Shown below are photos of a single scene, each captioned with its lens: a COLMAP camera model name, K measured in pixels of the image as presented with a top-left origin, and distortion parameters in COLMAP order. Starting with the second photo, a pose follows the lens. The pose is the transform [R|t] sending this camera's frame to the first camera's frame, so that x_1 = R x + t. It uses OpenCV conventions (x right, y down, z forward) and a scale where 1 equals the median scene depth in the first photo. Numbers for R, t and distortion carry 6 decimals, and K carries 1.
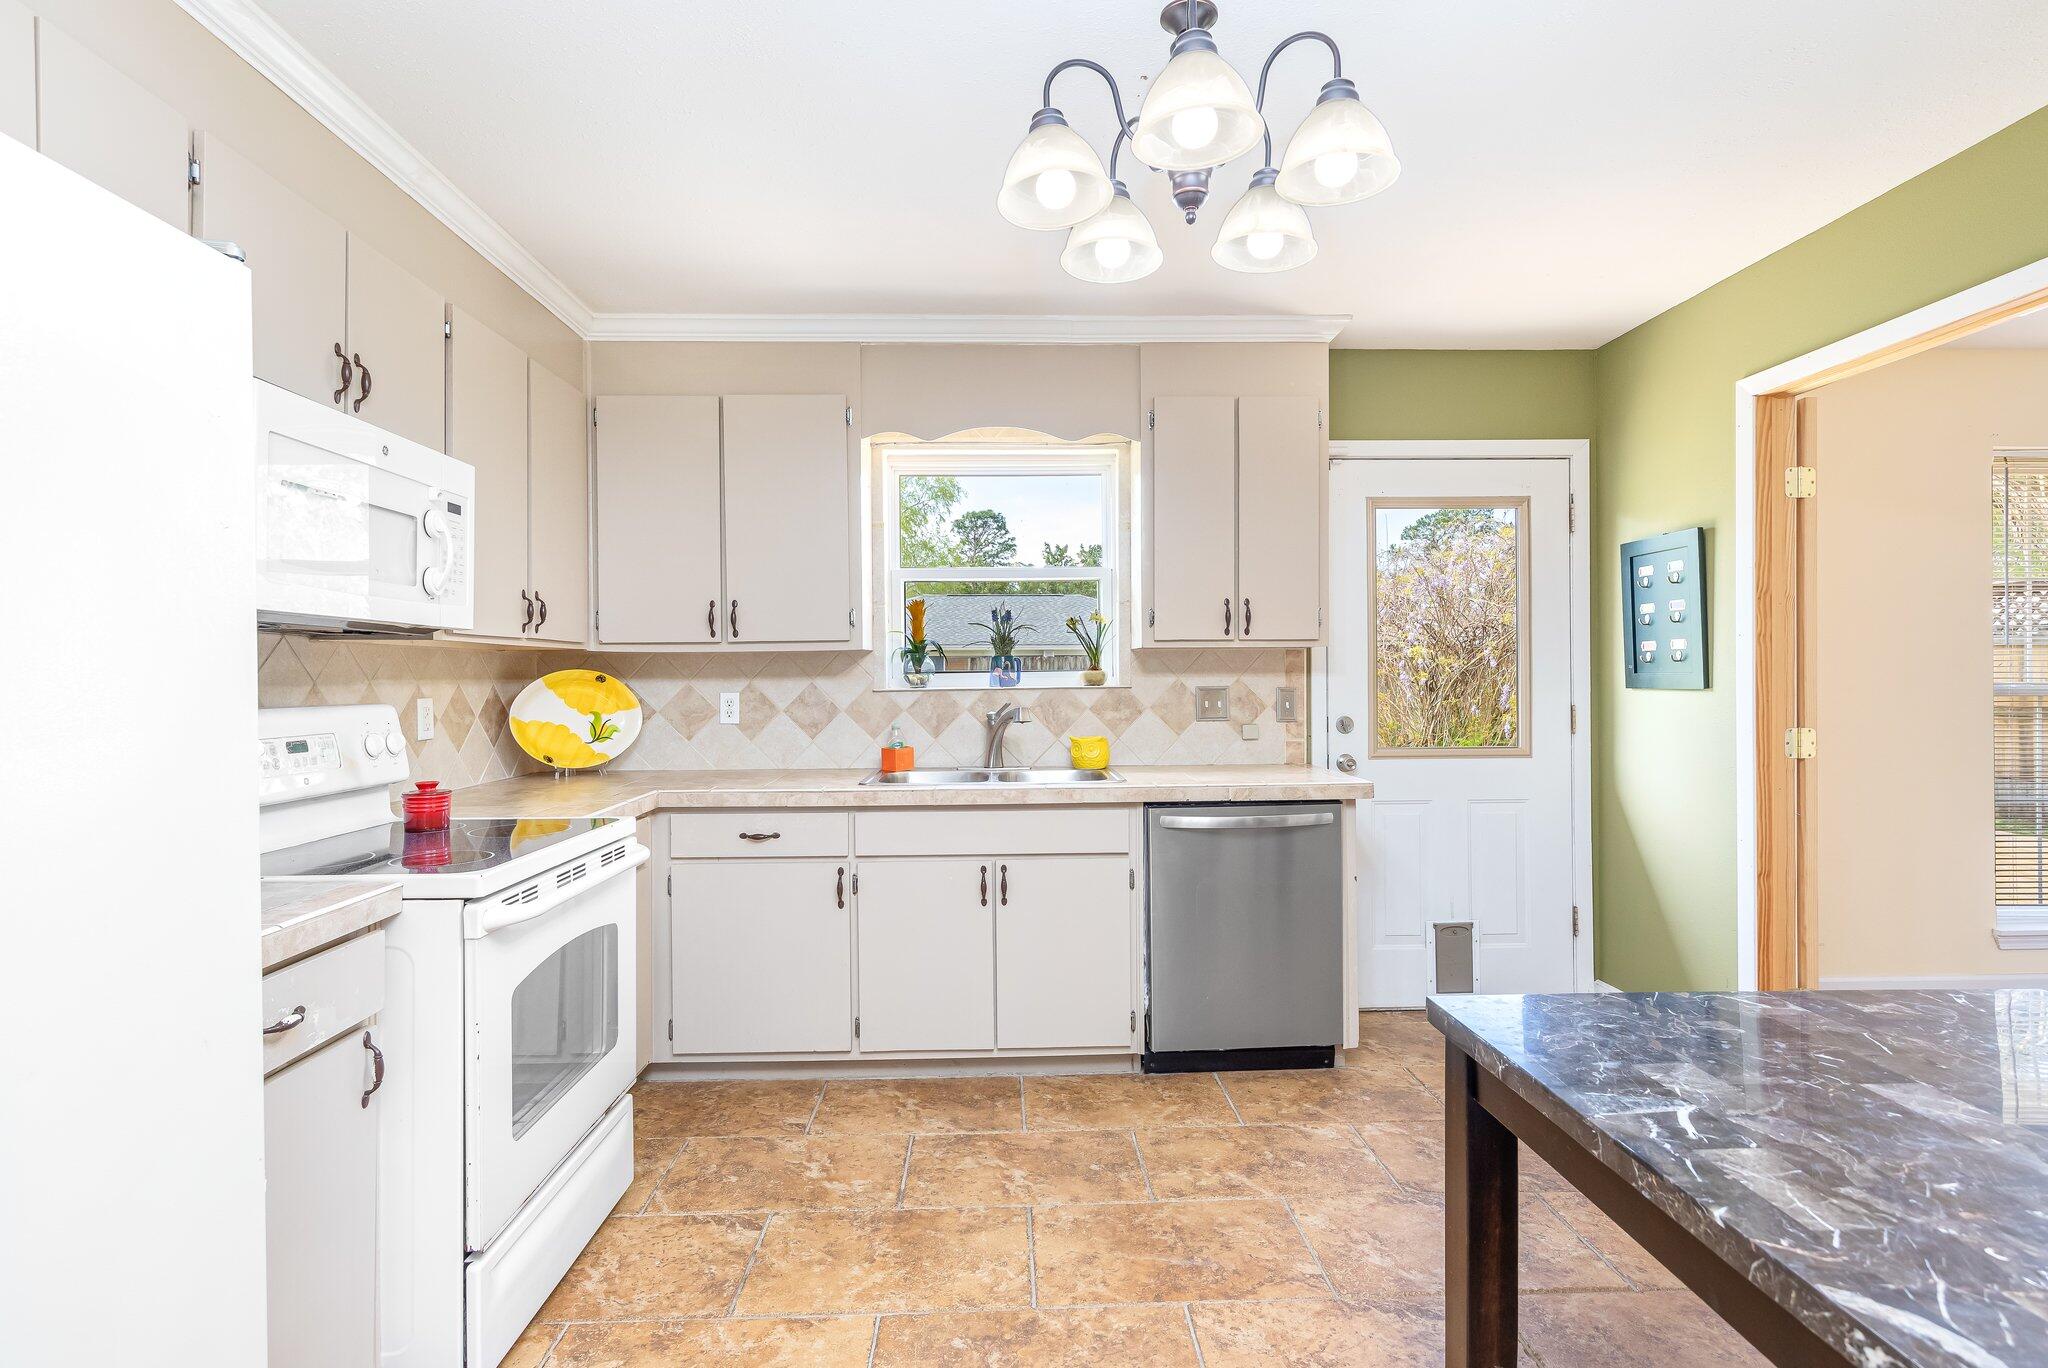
lens RADIAL K [[1042.4, 0, 1025.0], [0, 1042.4, 674.9], [0, 0, 1]] dist [0.002919, 0.000209]
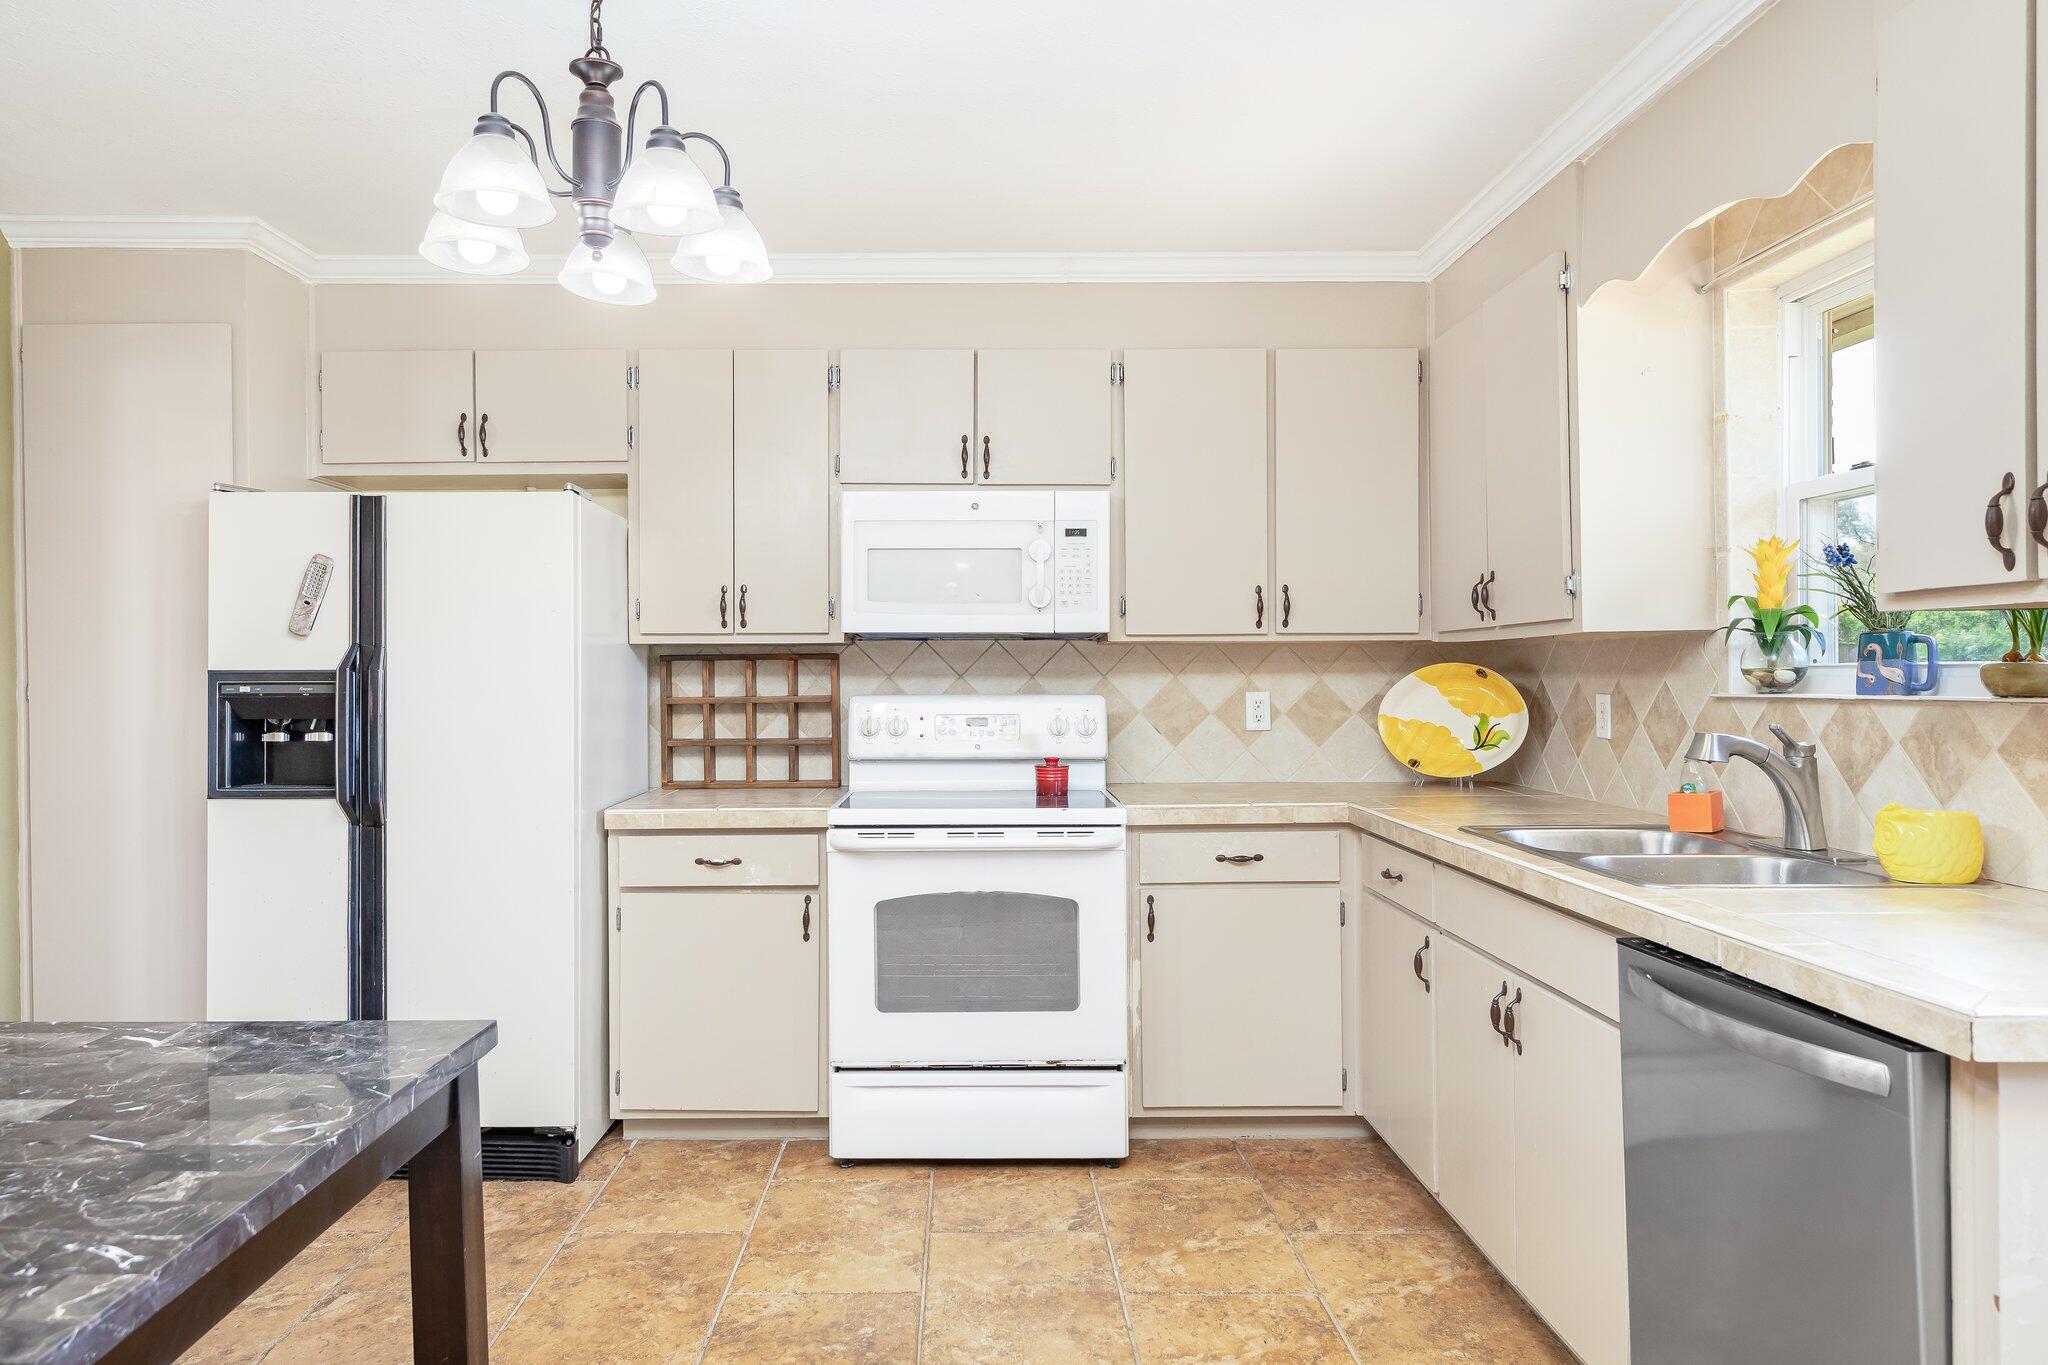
lens RADIAL K [[1331.5, 0, 961.9], [0, 1331.5, 674.3], [0, 0, 1]] dist [0.002332, 0.000929]
pose [[-0.032561, 0.007288, -0.999443, 0.760400], [0.003822, 0.999967, 0.007167, -0.005893], [0.999462, -0.003587, -0.032588, 0.704034]]
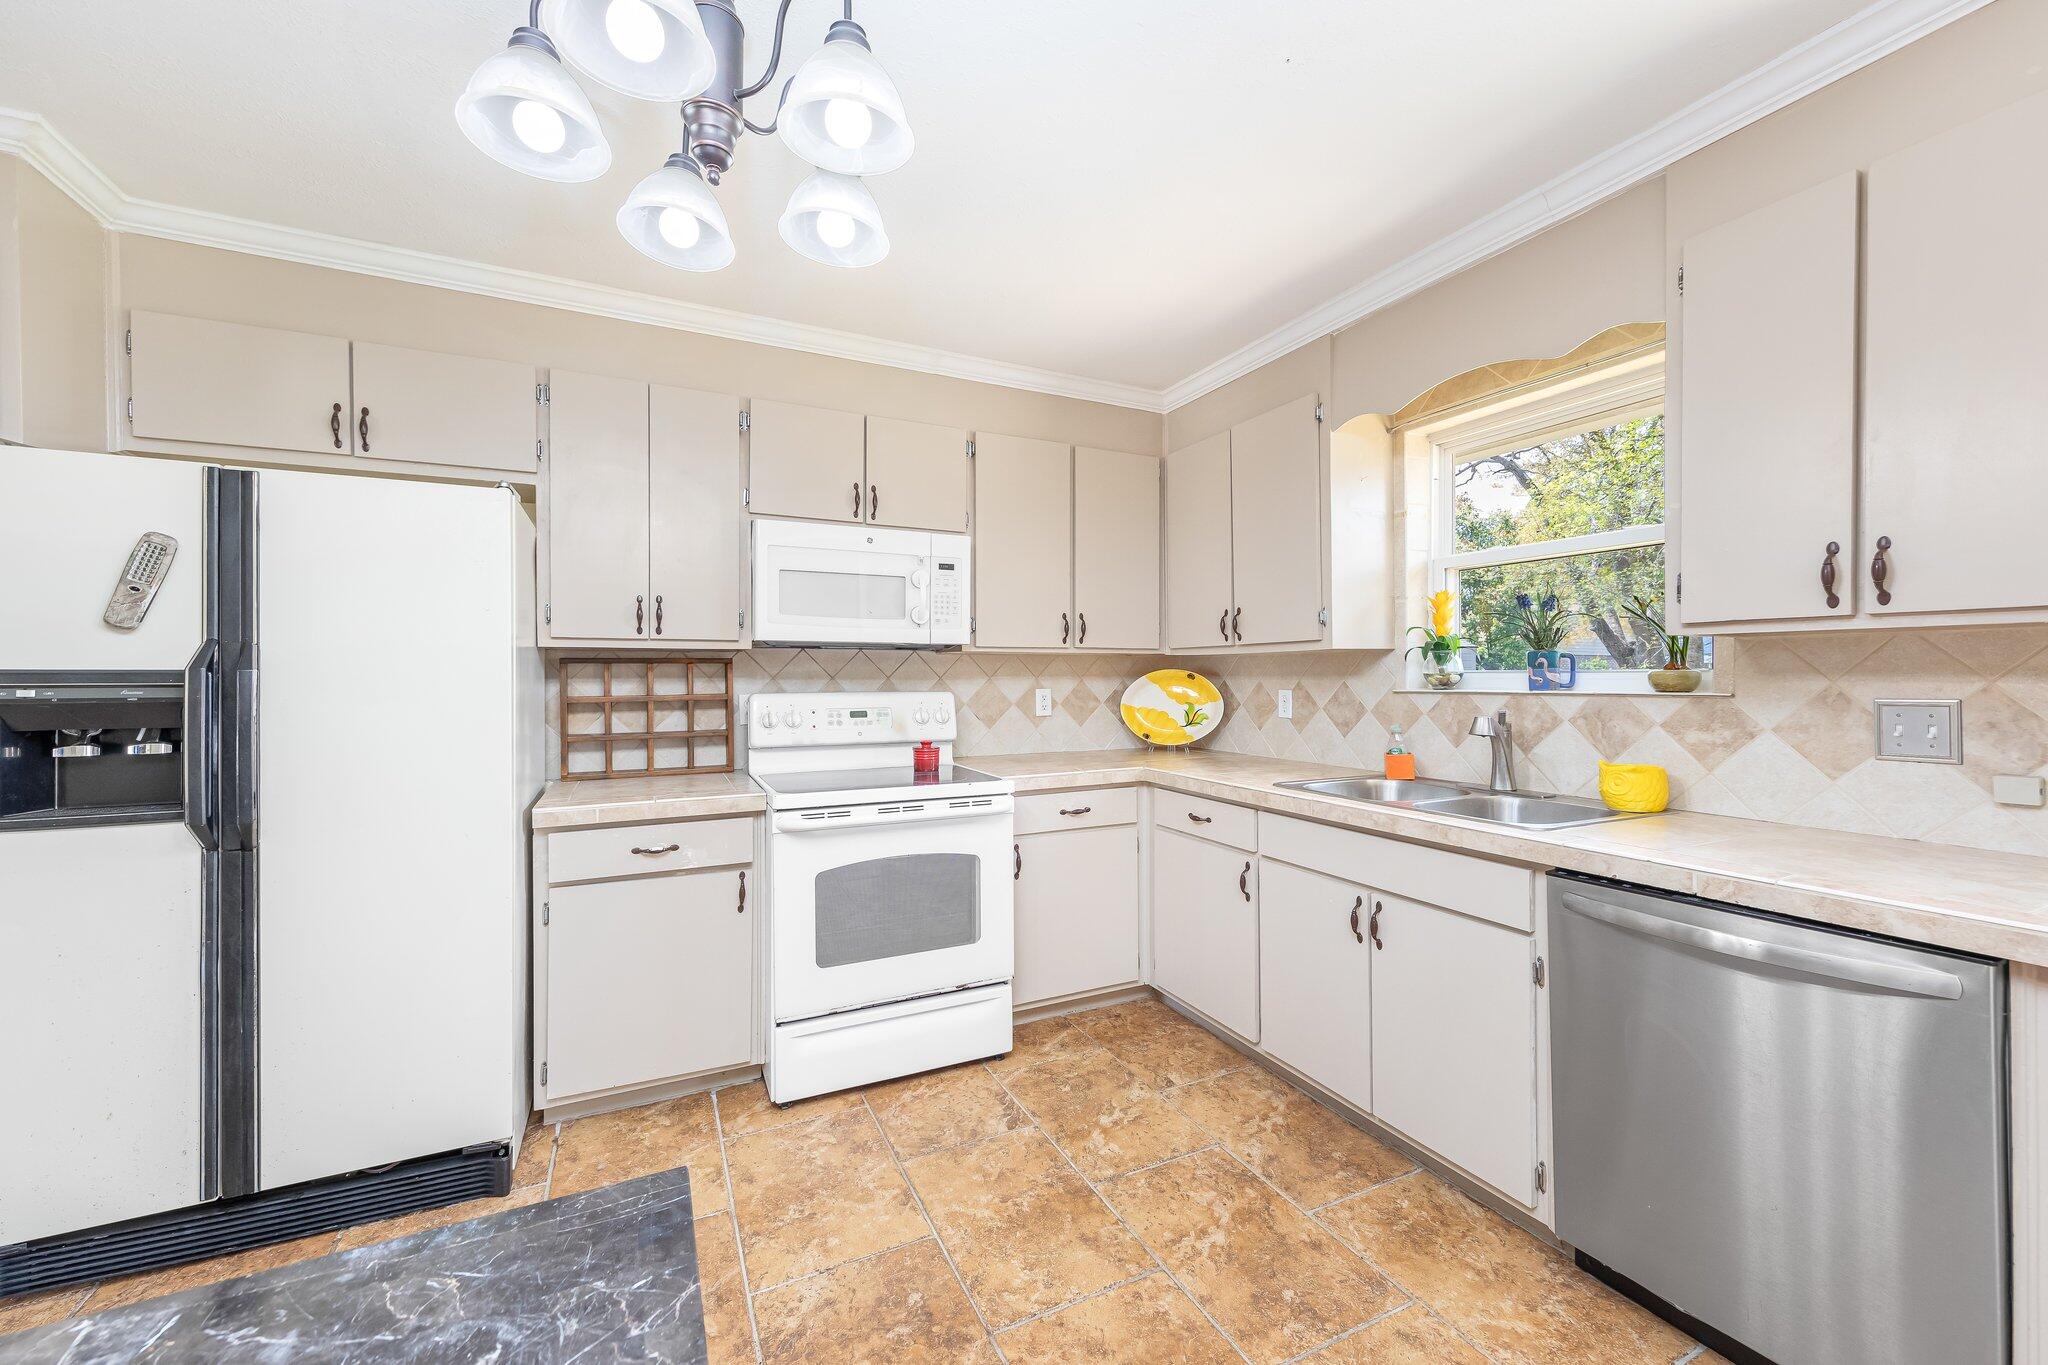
lens RADIAL K [[799.8, 0, 1026.4], [0, 799.8, 677.0], [0, 0, 1]] dist [0.003548, -0.000460]
pose [[0.409774, 0.008262, -0.912150, 0.452402], [-0.001394, 0.999963, 0.008432, -0.004298], [0.912186, -0.002183, 0.409771, 0.475395]]
